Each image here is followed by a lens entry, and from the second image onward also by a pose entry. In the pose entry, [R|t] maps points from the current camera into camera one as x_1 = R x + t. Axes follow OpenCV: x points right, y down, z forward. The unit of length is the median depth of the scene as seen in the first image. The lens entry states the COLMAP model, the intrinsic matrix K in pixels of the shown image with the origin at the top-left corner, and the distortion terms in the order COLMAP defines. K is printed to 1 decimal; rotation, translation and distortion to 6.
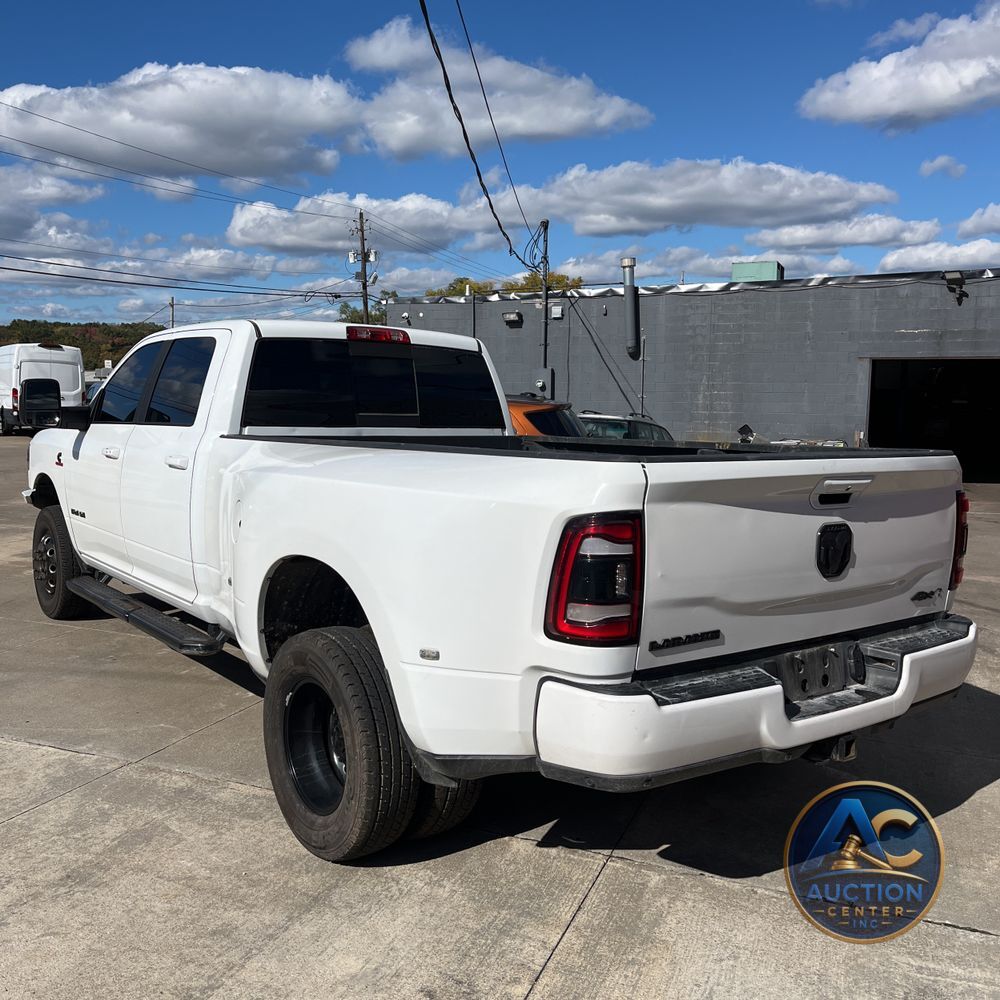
lens RADIAL K [[1022.3, 0, 486.8], [0, 1022.3, 504.2], [0, 0, 1]] dist [0.023722, 0.000000]
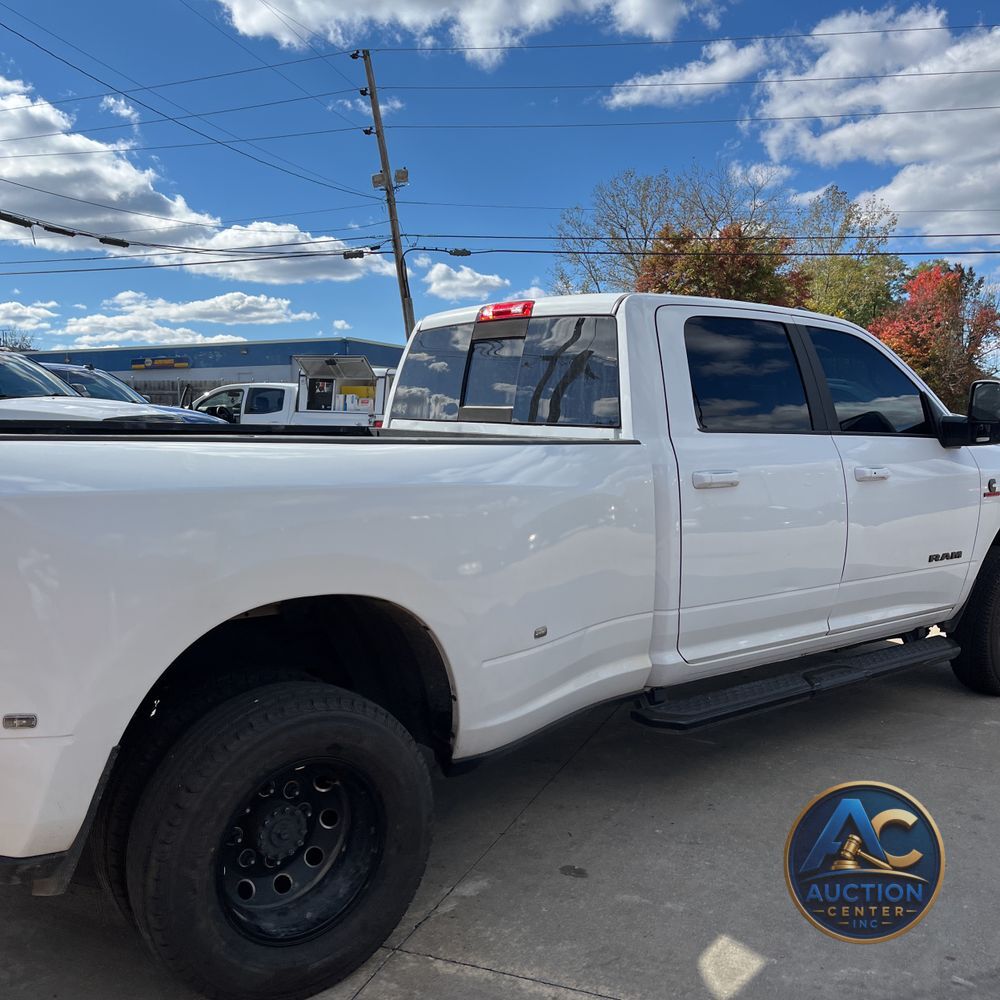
lens RADIAL K [[1022.3, 0, 494.5], [0, 1022.3, 505.5], [0, 0, 1]] dist [0.023722, 0.000000]
pose [[-0.019887, 0.074570, -0.997017, 0.195926], [-0.112438, 0.990722, 0.076342, -0.020292], [0.993460, 0.113621, -0.011318, 0.282414]]
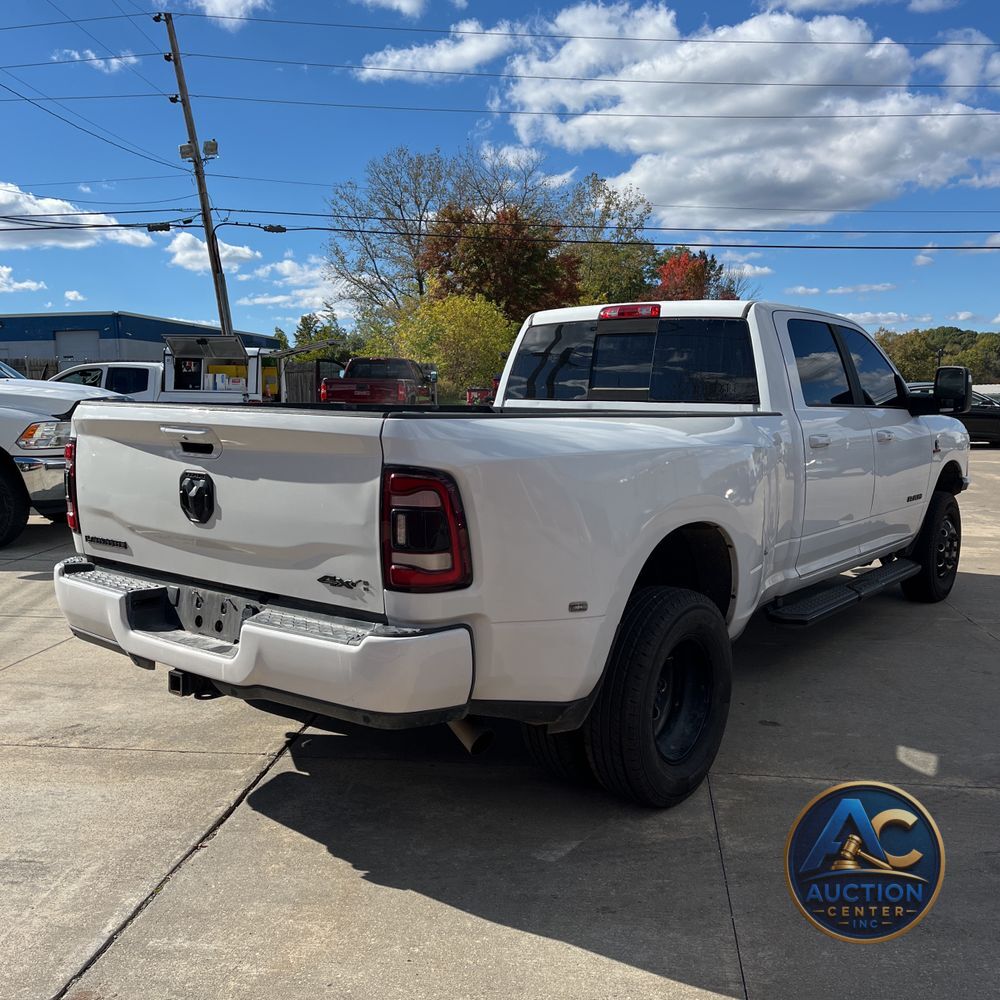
lens RADIAL K [[1057.5, 0, 478.5], [0, 1057.5, 508.4], [0, 0, 1]] dist [0.025238, 0.000000]
pose [[0.232311, 0.092058, -0.968275, 0.246997], [-0.099856, 0.992508, 0.070404, -0.008322], [0.967502, 0.080332, 0.239763, 0.172734]]
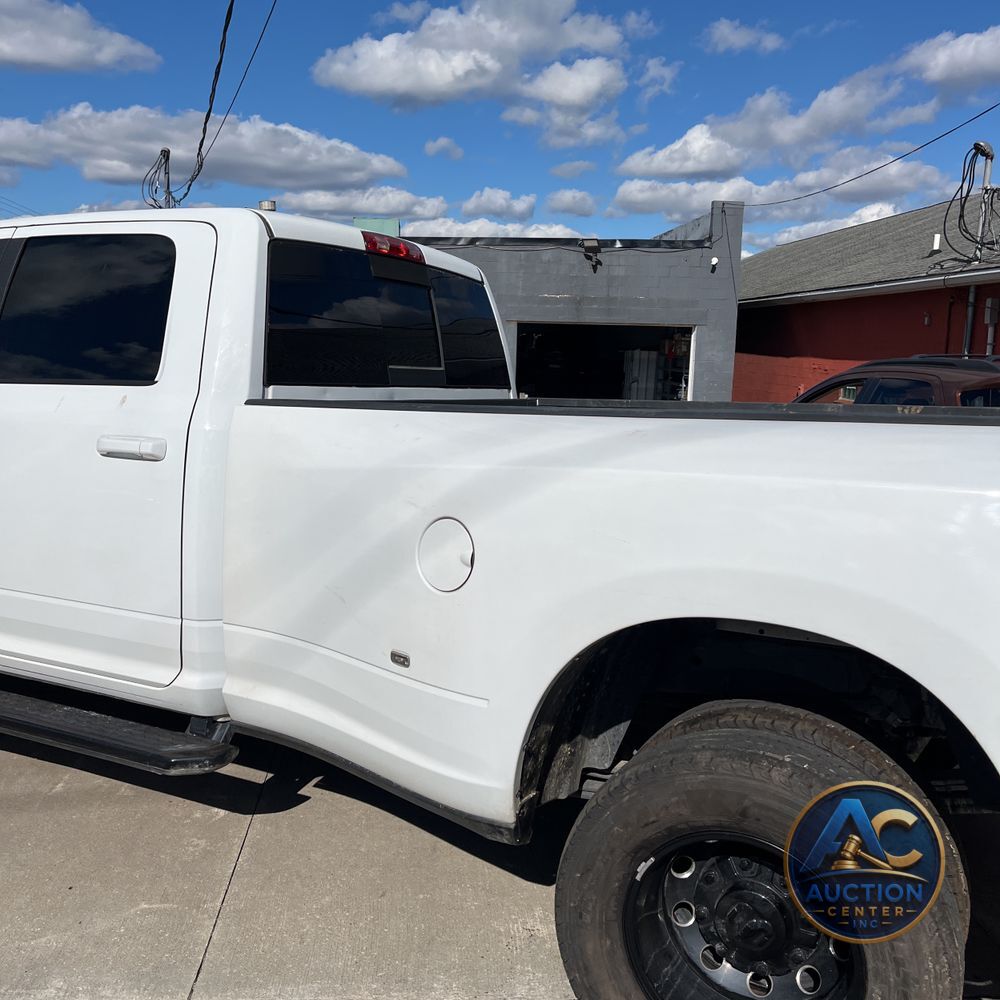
lens RADIAL K [[1022.3, 0, 487.7], [0, 1022.3, 508.3], [0, 0, 1]] dist [0.023722, 0.000000]
pose [[0.900709, -0.049056, 0.431645, -0.096724], [0.031640, 0.998373, 0.047442, -0.007188], [-0.433270, -0.029074, 0.900795, 0.101278]]
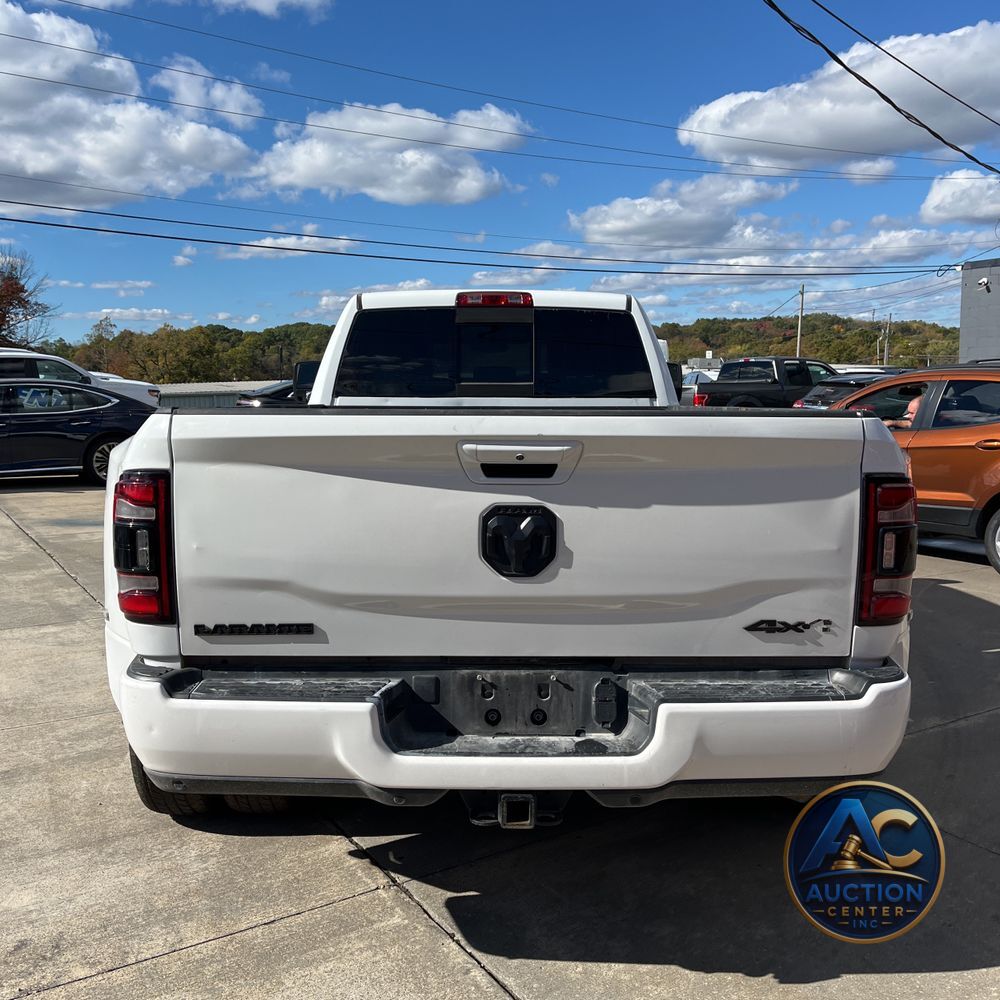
lens RADIAL K [[1022.3, 0, 487.5], [0, 1022.3, 517.5], [0, 0, 1]] dist [0.023722, 0.000000]
pose [[0.796849, 0.055737, -0.601602, 0.128964], [-0.043136, 0.998443, 0.035368, 0.000549], [0.602637, -0.002232, 0.798012, 0.068148]]
